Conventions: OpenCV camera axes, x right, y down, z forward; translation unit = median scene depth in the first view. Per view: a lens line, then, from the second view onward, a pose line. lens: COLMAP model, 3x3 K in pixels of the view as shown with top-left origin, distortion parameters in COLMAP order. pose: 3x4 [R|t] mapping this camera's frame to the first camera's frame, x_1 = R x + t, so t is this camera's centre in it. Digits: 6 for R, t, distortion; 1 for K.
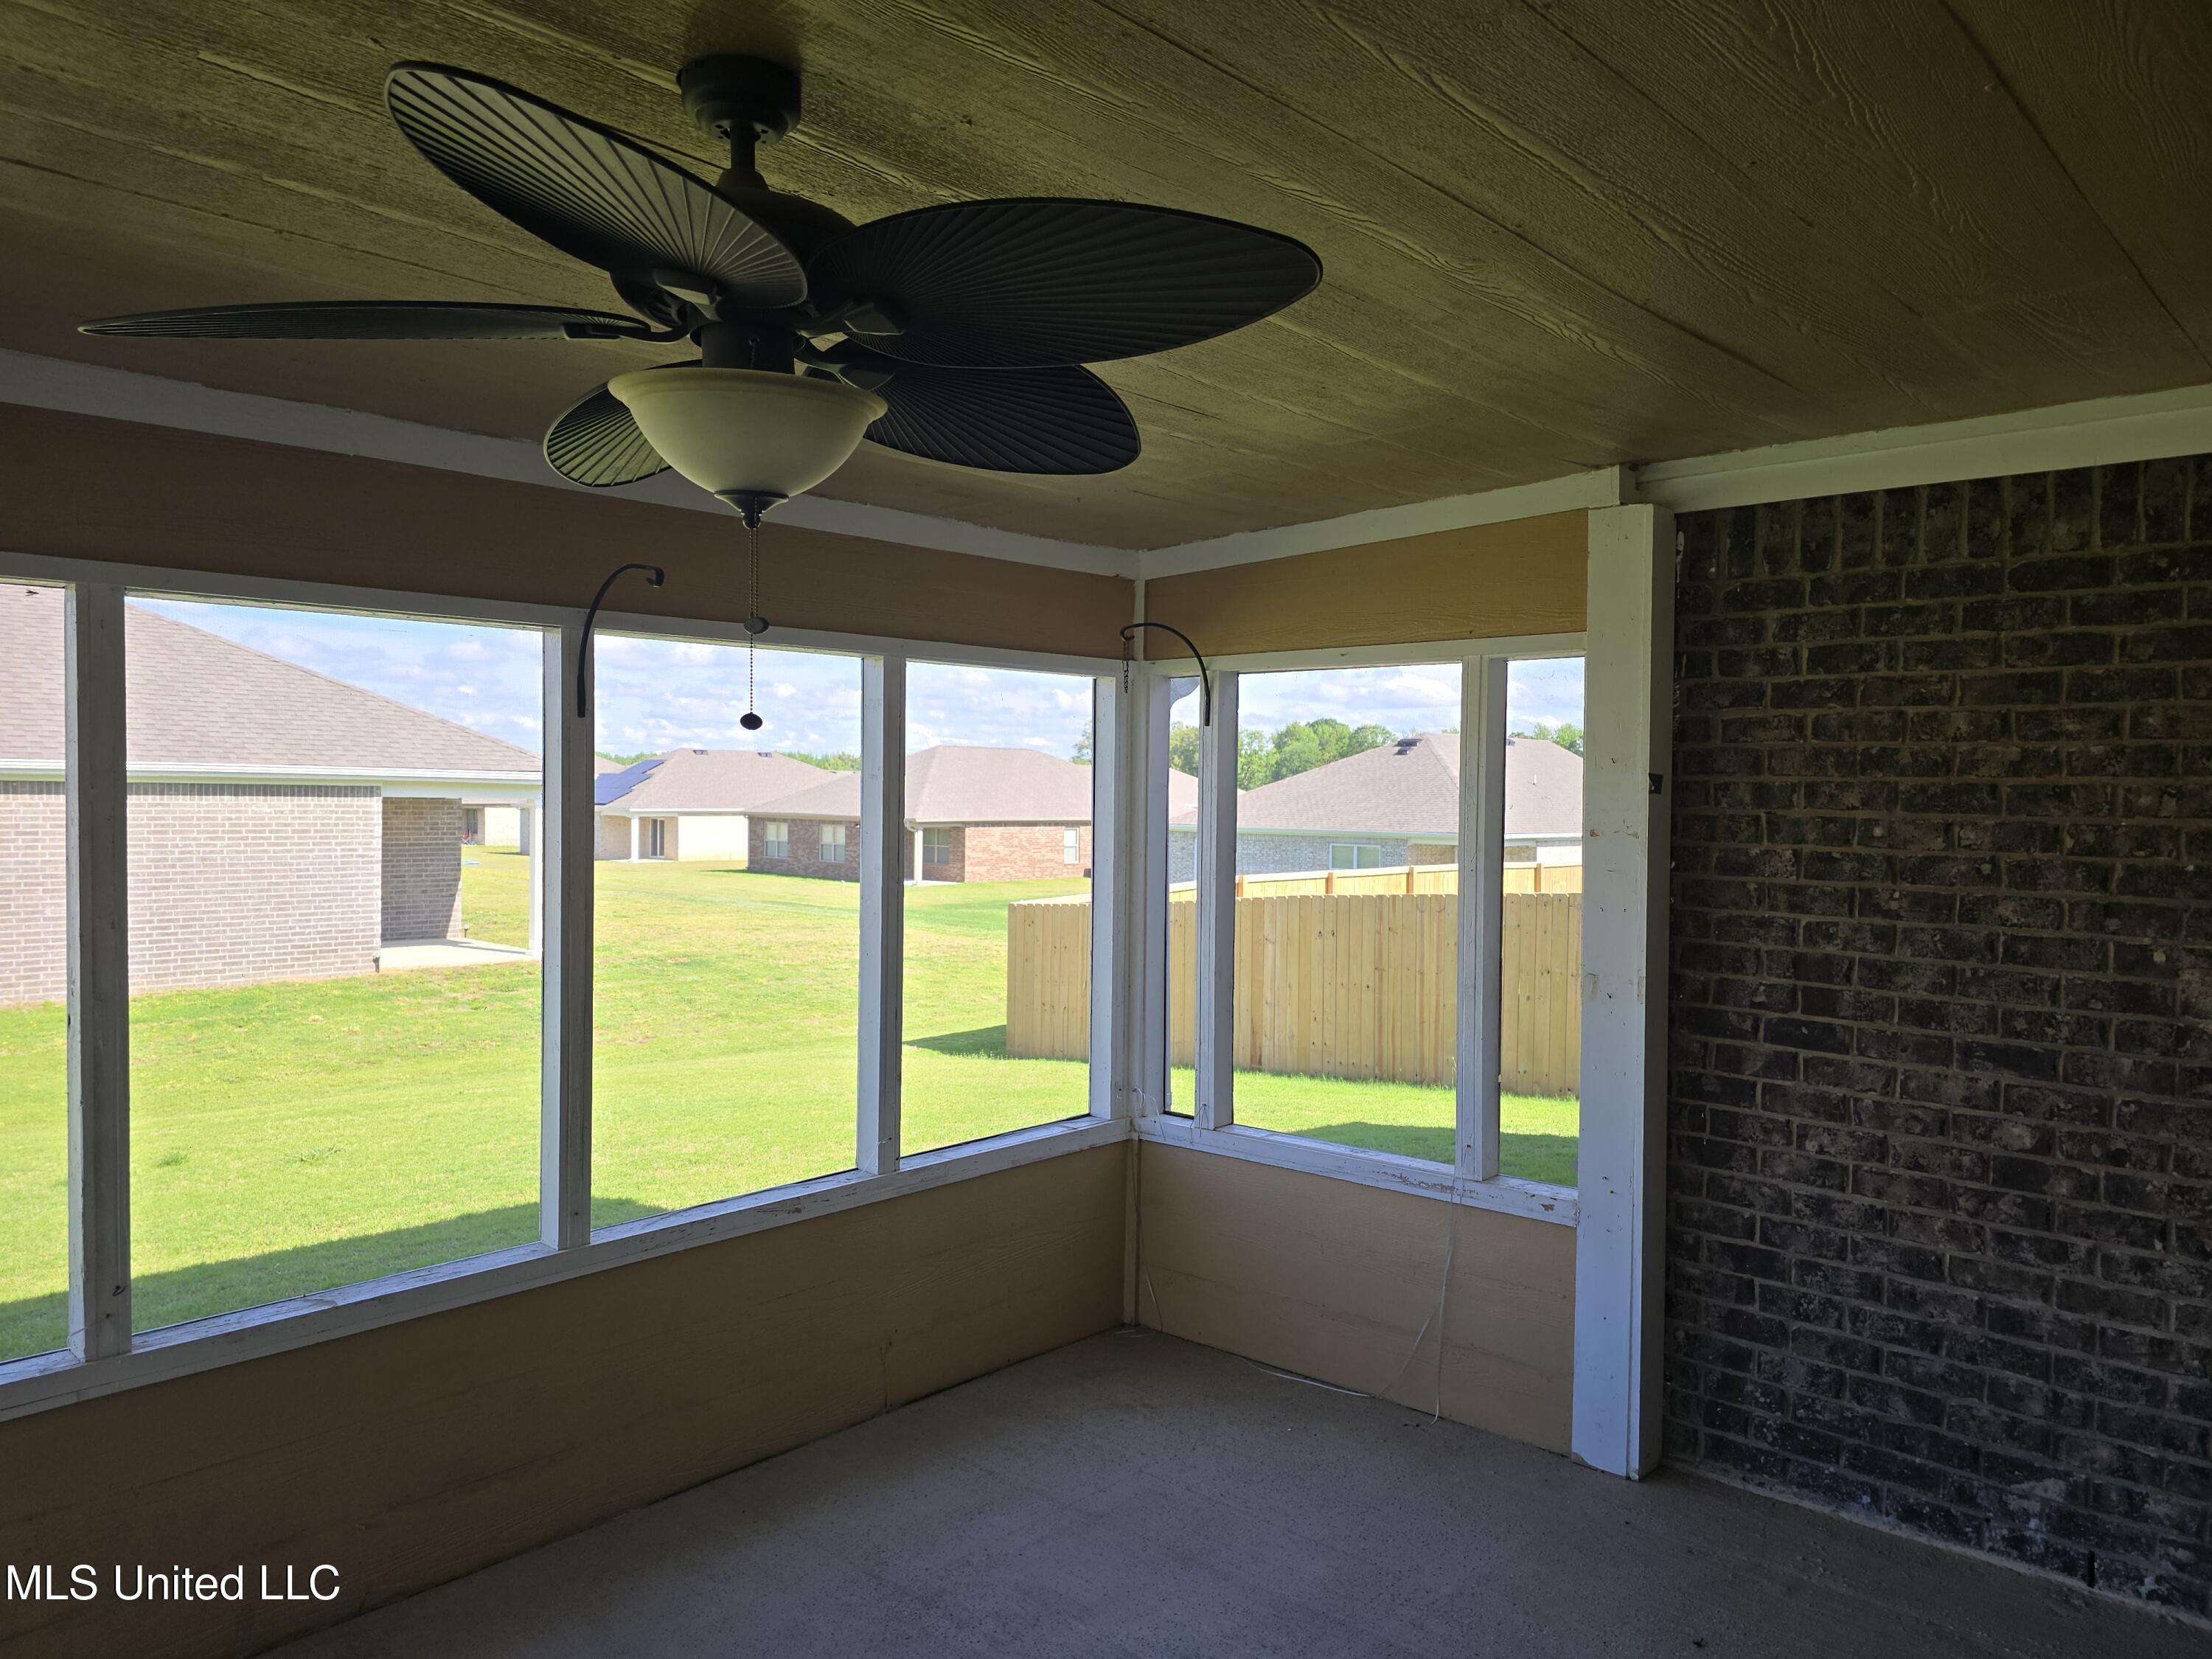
lens RADIAL K [[1479.2, 0, 1106.0], [0, 1479.2, 829.5], [0, 0, 1]] dist [0.077121, -0.079686]
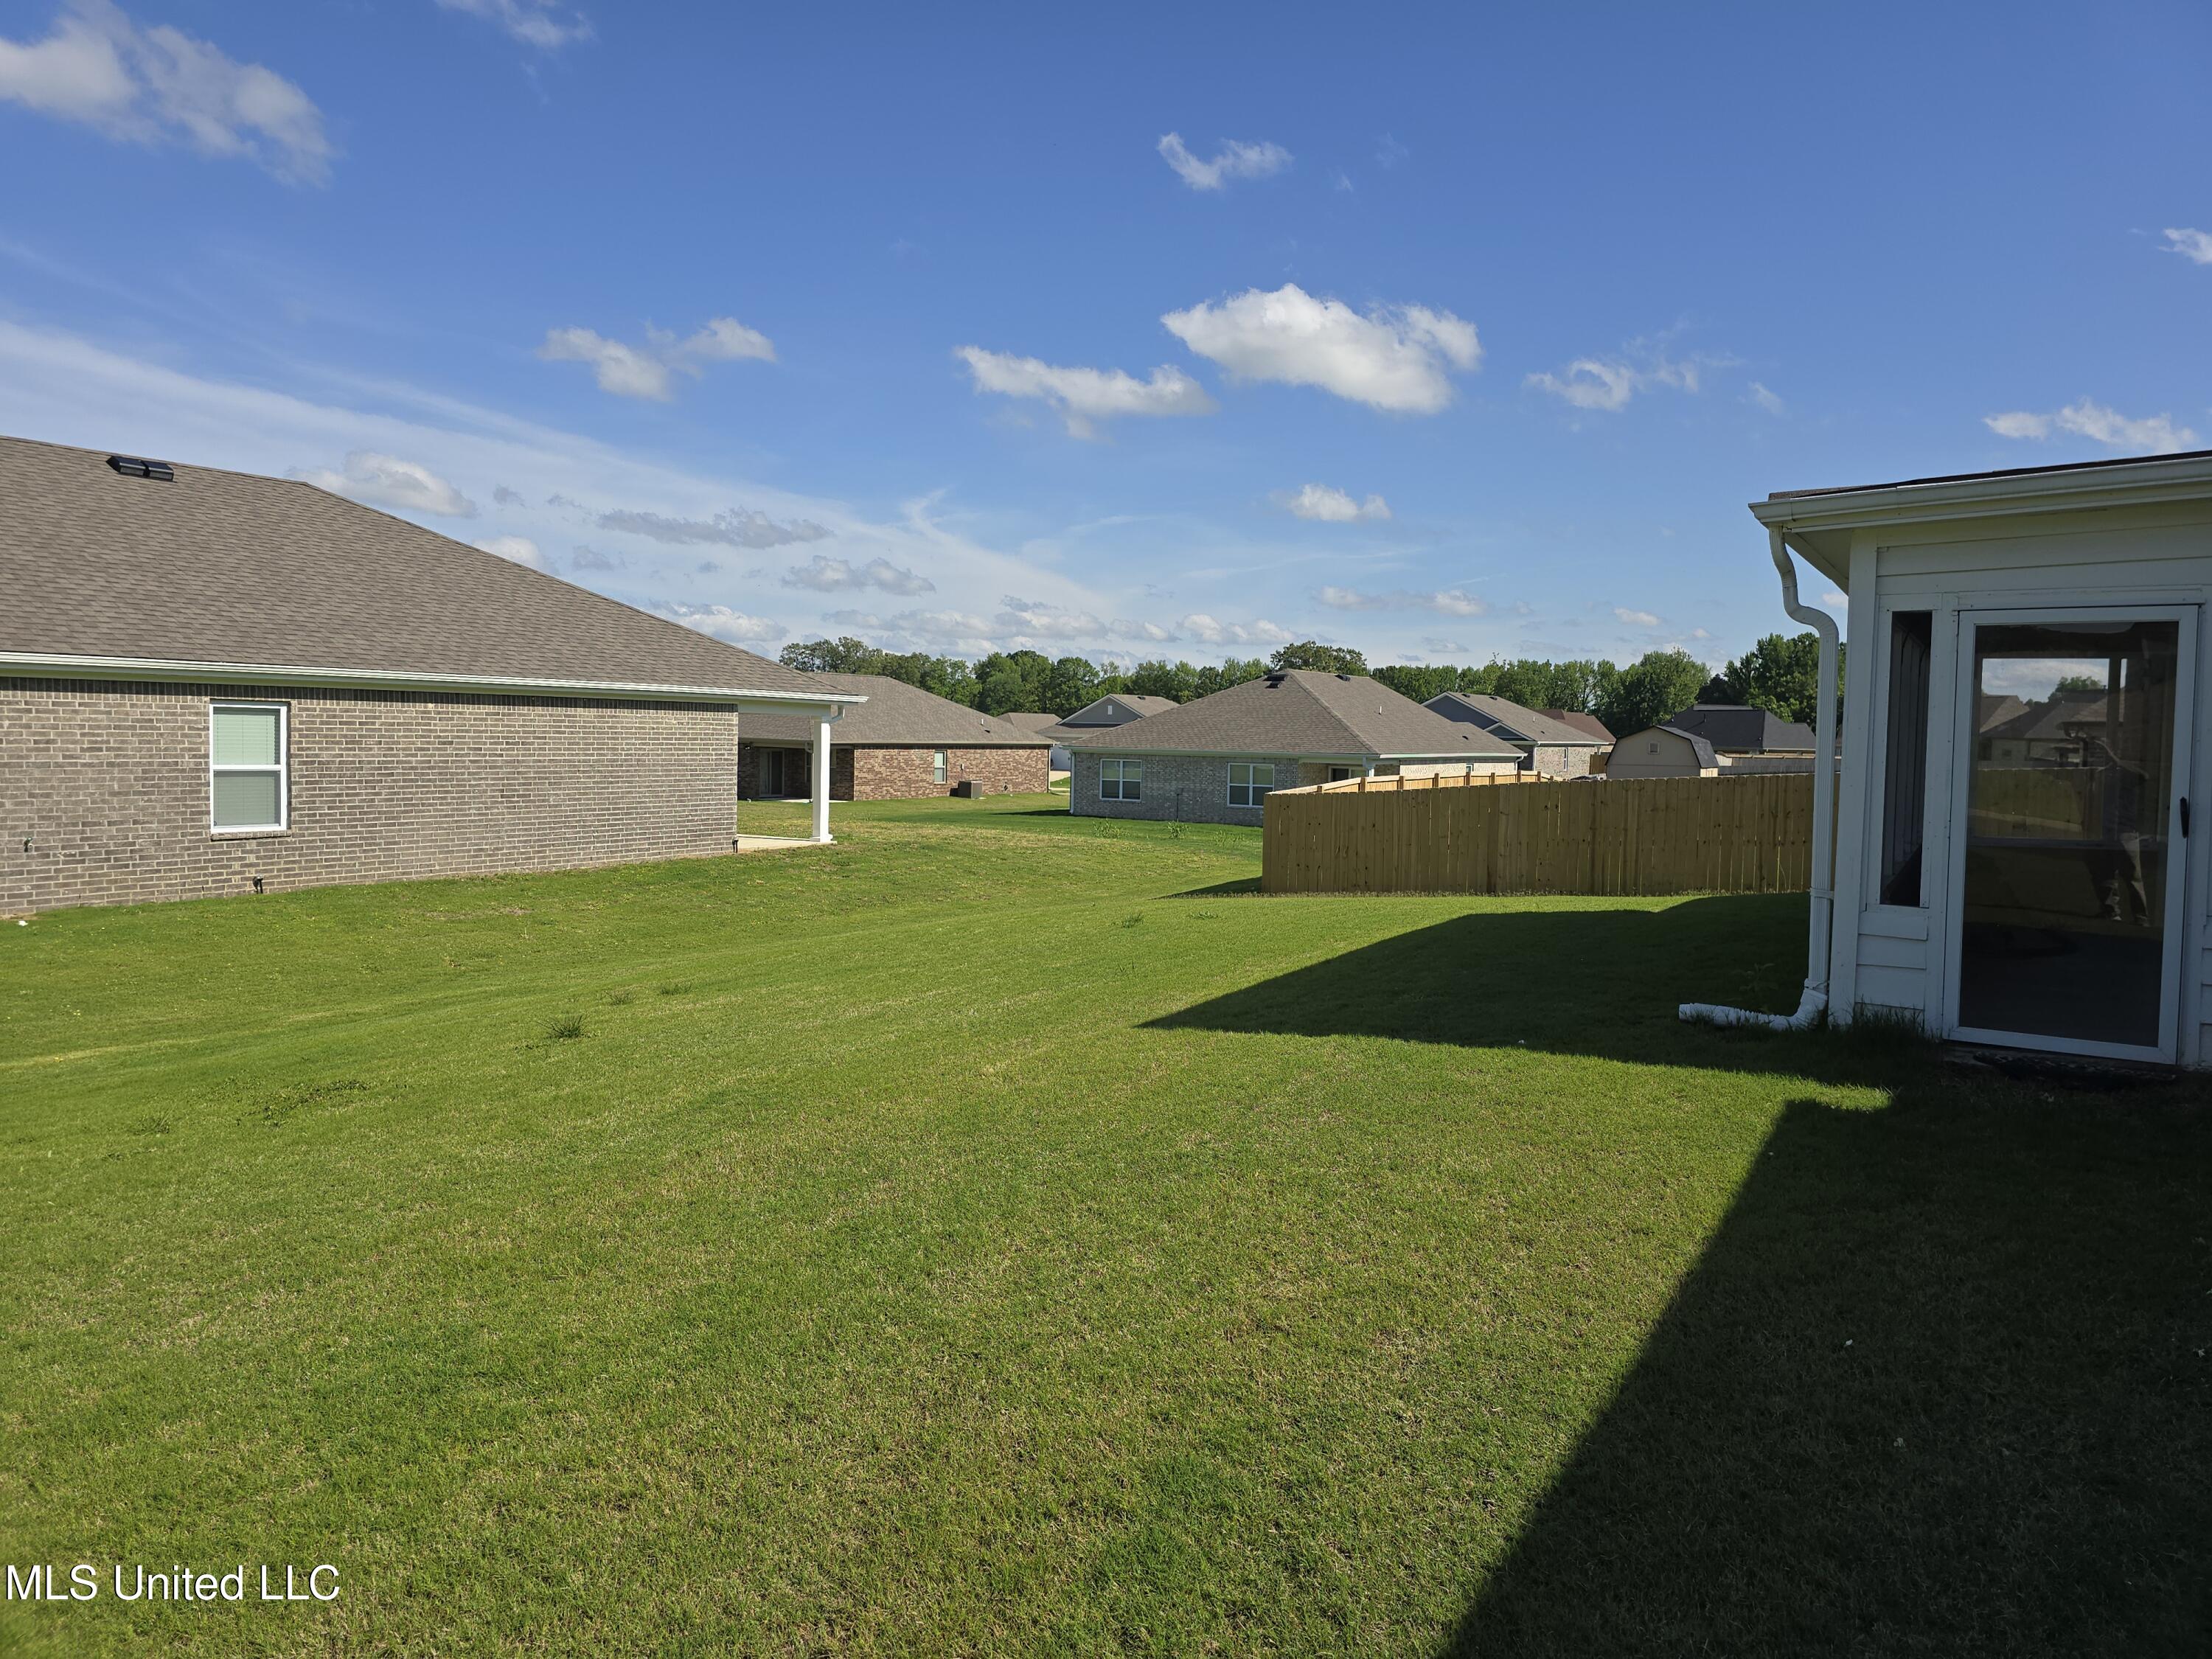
lens RADIAL K [[1479.2, 0, 1106.0], [0, 1479.2, 829.5], [0, 0, 1]] dist [0.077121, -0.079686]
pose [[0.975562, -0.006845, 0.219620, -0.271878], [-0.003502, 0.998903, 0.046688, 0.010178], [-0.219698, -0.046316, 0.974468, -0.166625]]
